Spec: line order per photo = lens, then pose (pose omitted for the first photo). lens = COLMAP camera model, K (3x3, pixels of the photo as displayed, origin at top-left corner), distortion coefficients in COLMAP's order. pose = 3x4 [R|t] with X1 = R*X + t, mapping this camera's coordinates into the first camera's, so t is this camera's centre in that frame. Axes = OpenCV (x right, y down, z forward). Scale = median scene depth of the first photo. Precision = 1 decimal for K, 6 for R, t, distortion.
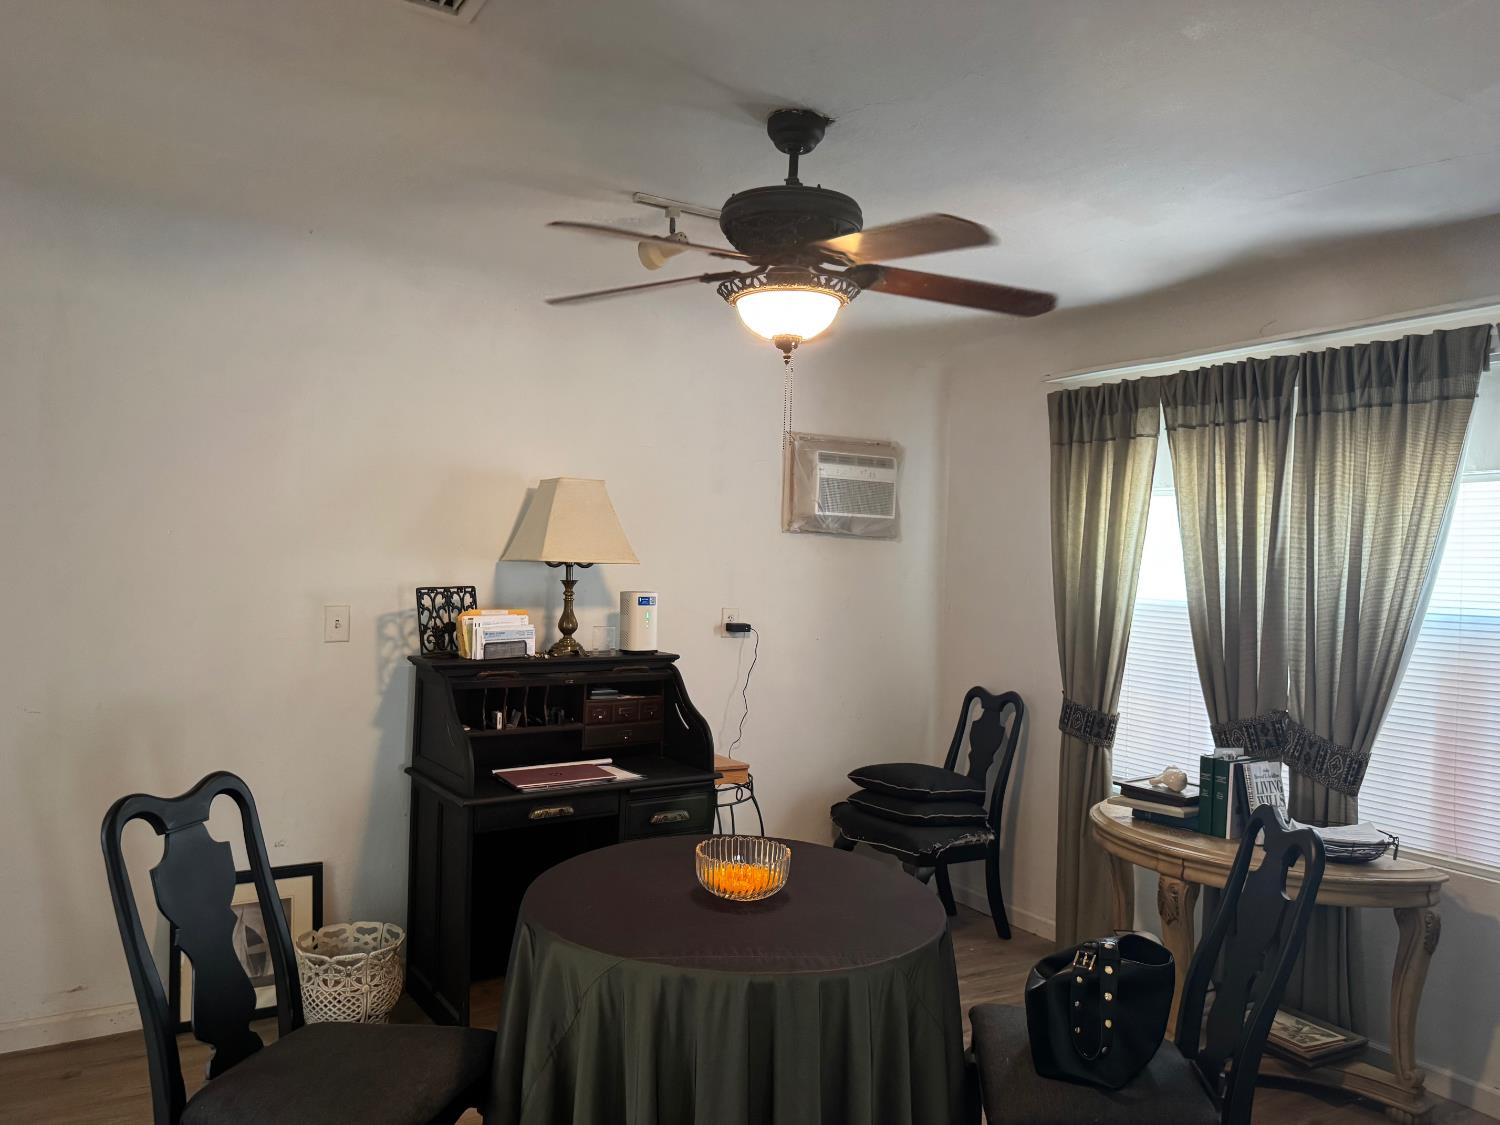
lens RADIAL K [[1051.8, 0, 758.3], [0, 1051.8, 566.7], [0, 0, 1]] dist [0.104553, -0.147532]
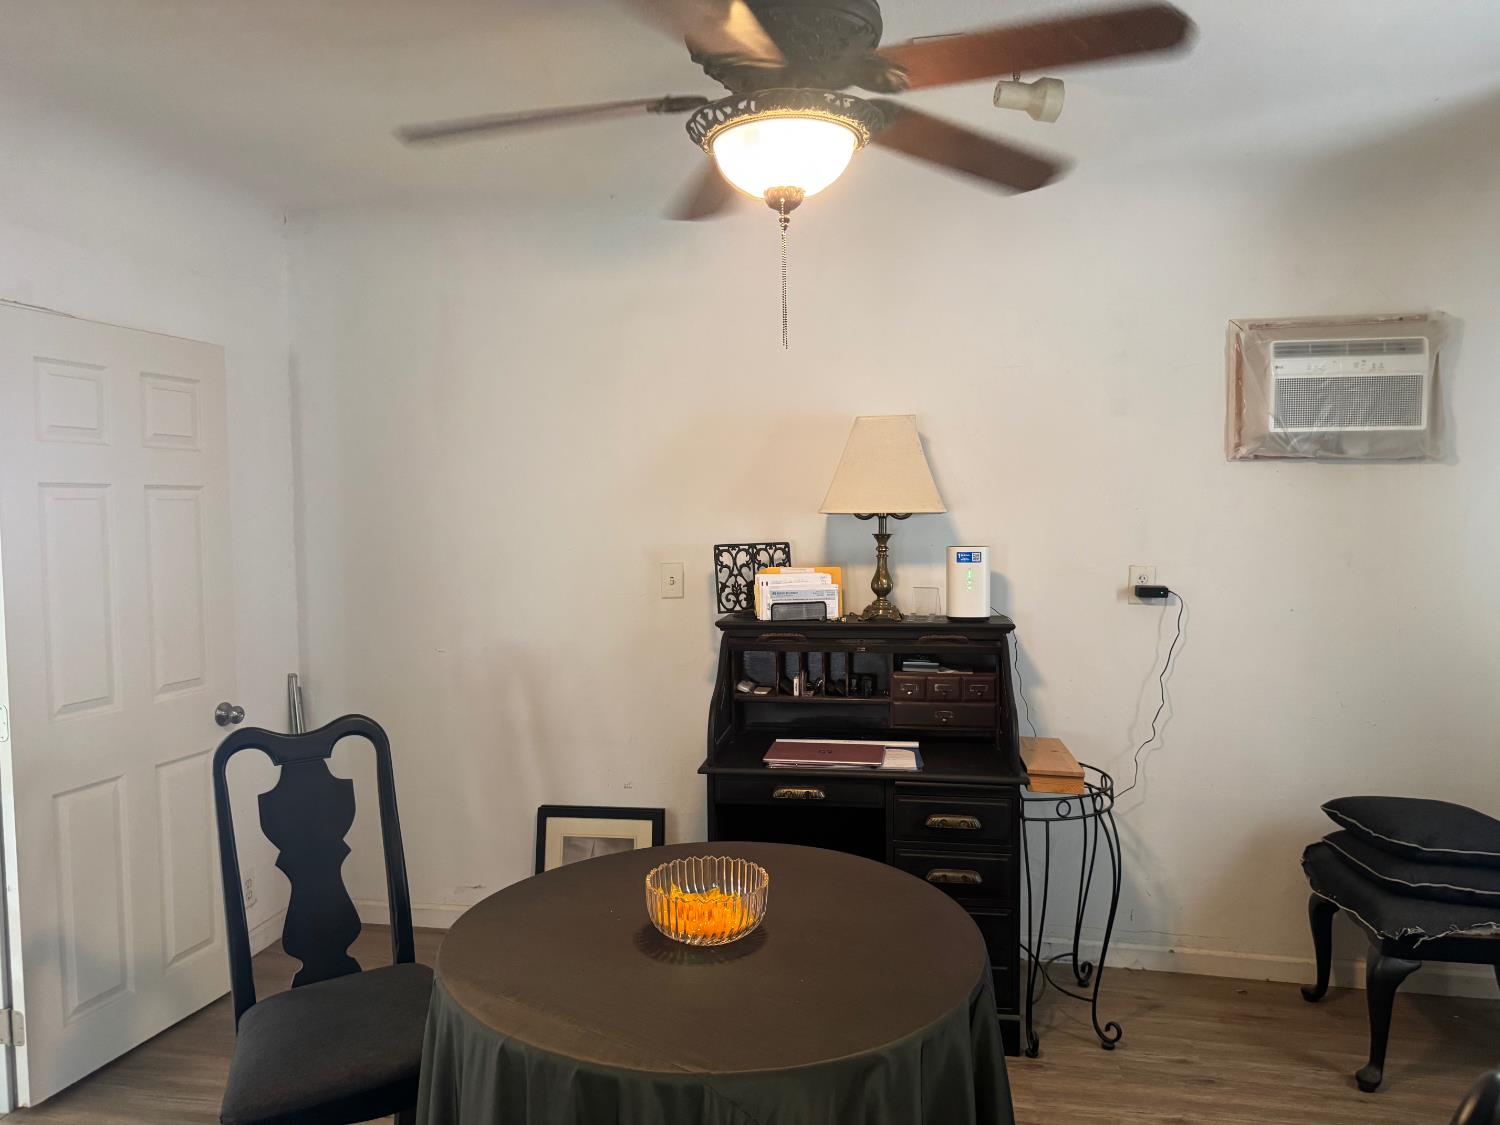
lens RADIAL K [[1051.8, 0, 758.3], [0, 1051.8, 566.7], [0, 0, 1]] dist [0.104553, -0.147532]
pose [[0.750063, 0.000085, -0.661366, 0.324155], [0.026041, 0.999221, 0.029662, 0.011530], [0.660853, -0.039471, 0.749476, 0.280643]]
